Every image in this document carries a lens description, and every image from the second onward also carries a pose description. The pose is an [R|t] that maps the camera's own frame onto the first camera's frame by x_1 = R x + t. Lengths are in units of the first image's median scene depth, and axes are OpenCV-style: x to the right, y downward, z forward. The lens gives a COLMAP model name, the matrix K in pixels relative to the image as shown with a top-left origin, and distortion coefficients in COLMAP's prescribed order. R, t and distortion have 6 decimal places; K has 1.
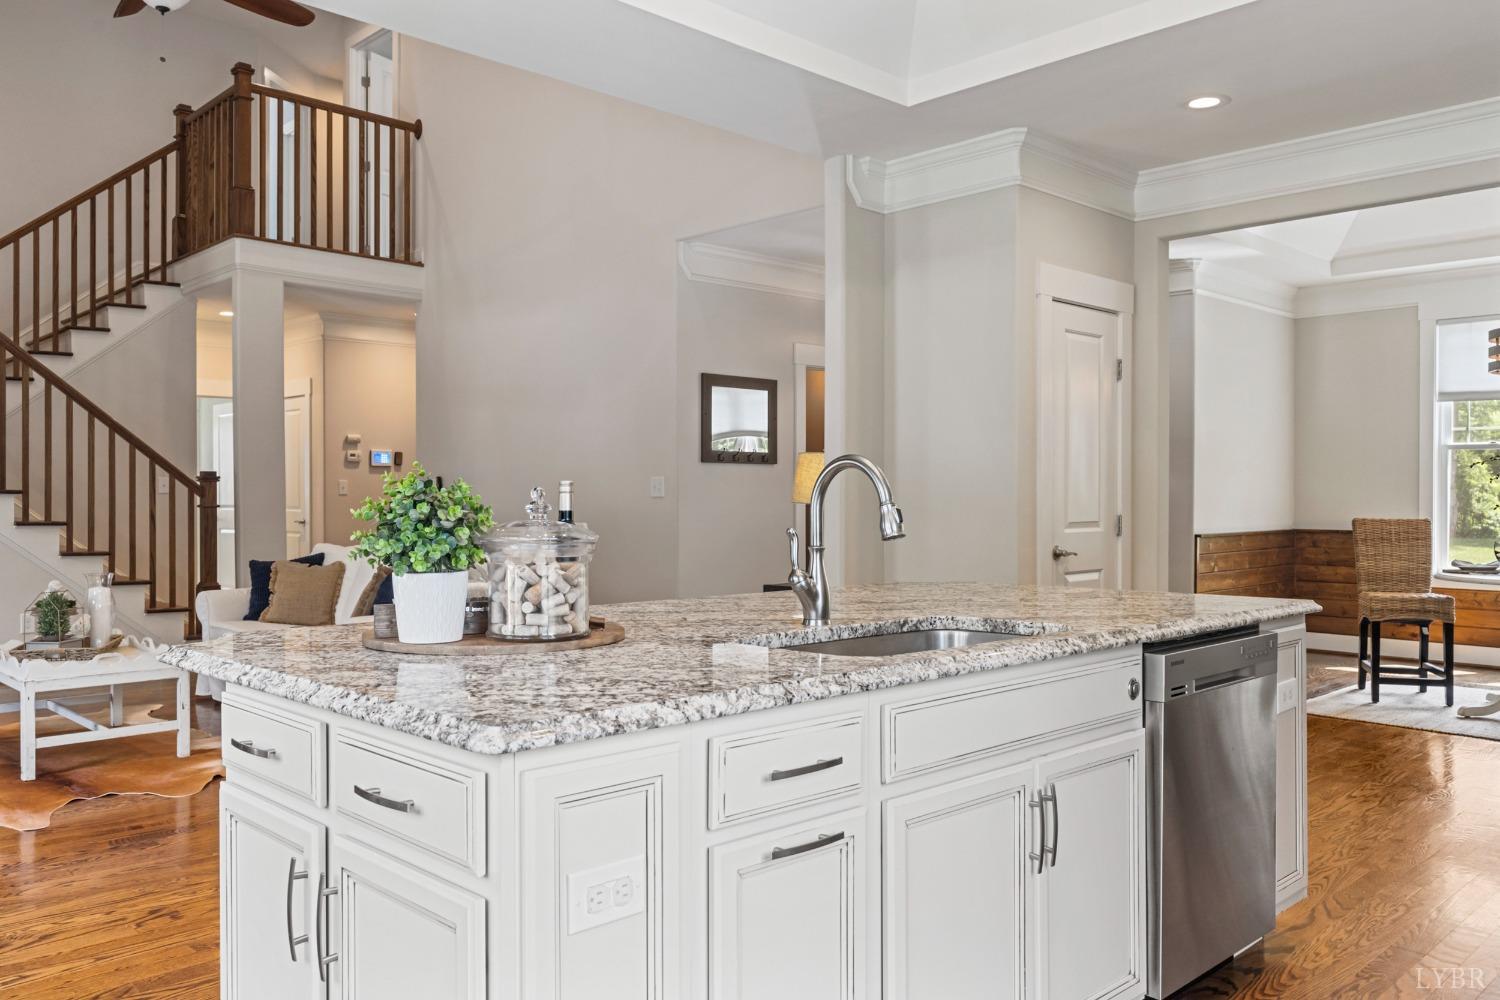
lens RADIAL K [[1174.7, 0, 750.2], [0, 1174.7, 503.8], [0, 0, 1]] dist [0.009575, 0.005317]
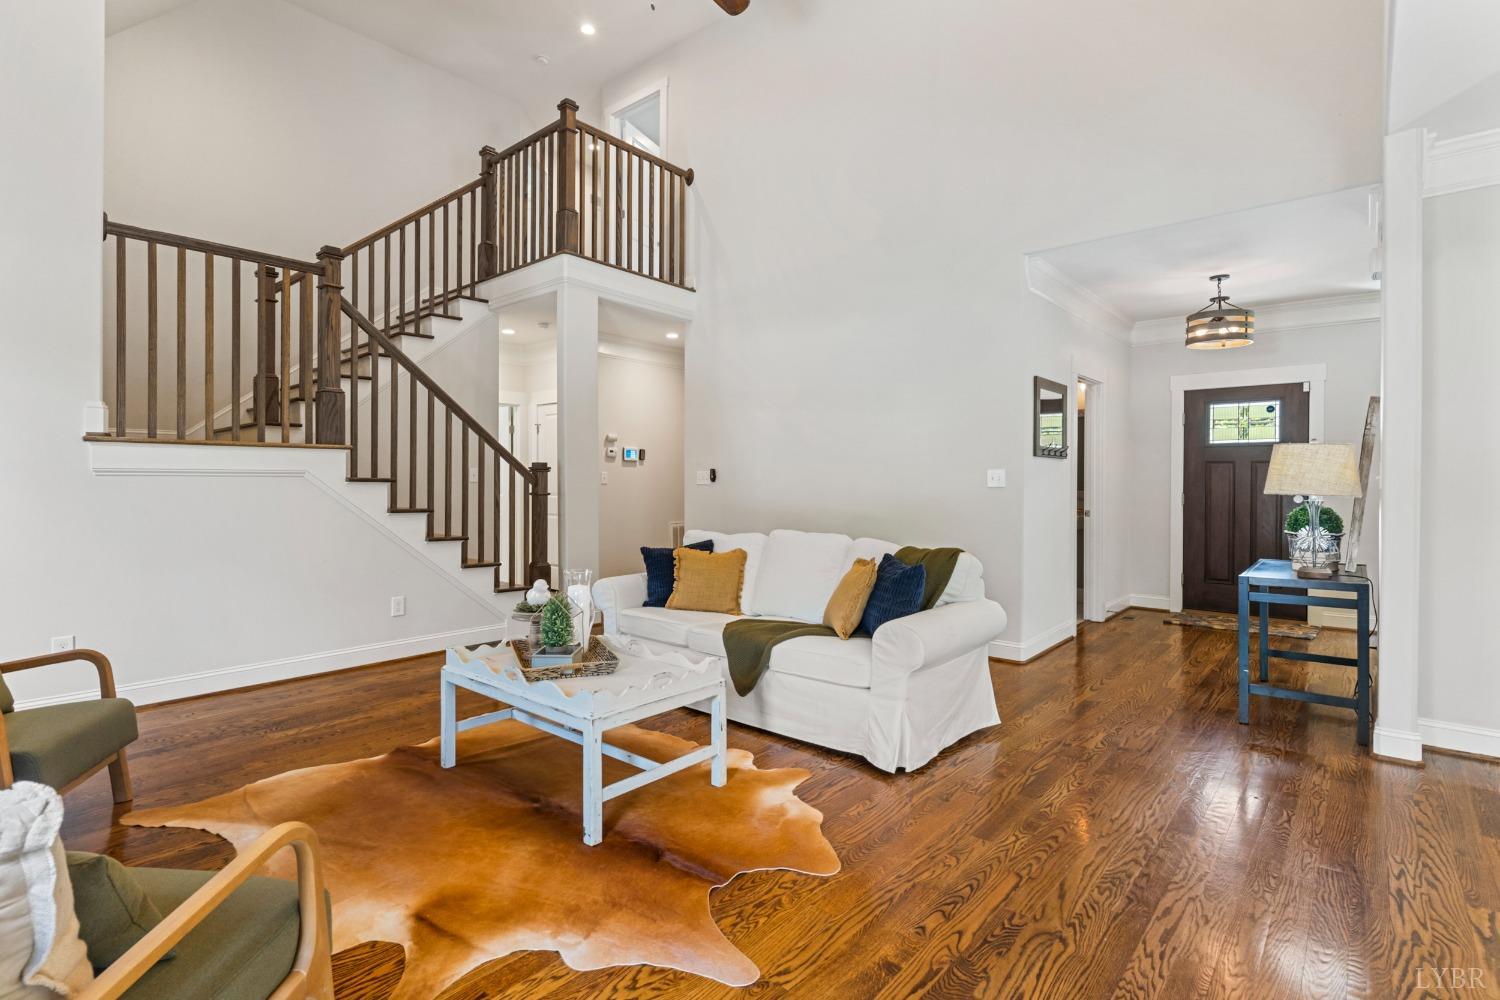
lens RADIAL K [[726.4, 0, 750.6], [0, 726.4, 488.5], [0, 0, 1]] dist [-0.001073, -0.000325]
pose [[0.995269, 0.002551, 0.097128, -0.309243], [-0.002292, 0.999993, -0.002784, -0.001628], [-0.097134, 0.002548, 0.995268, 0.281432]]
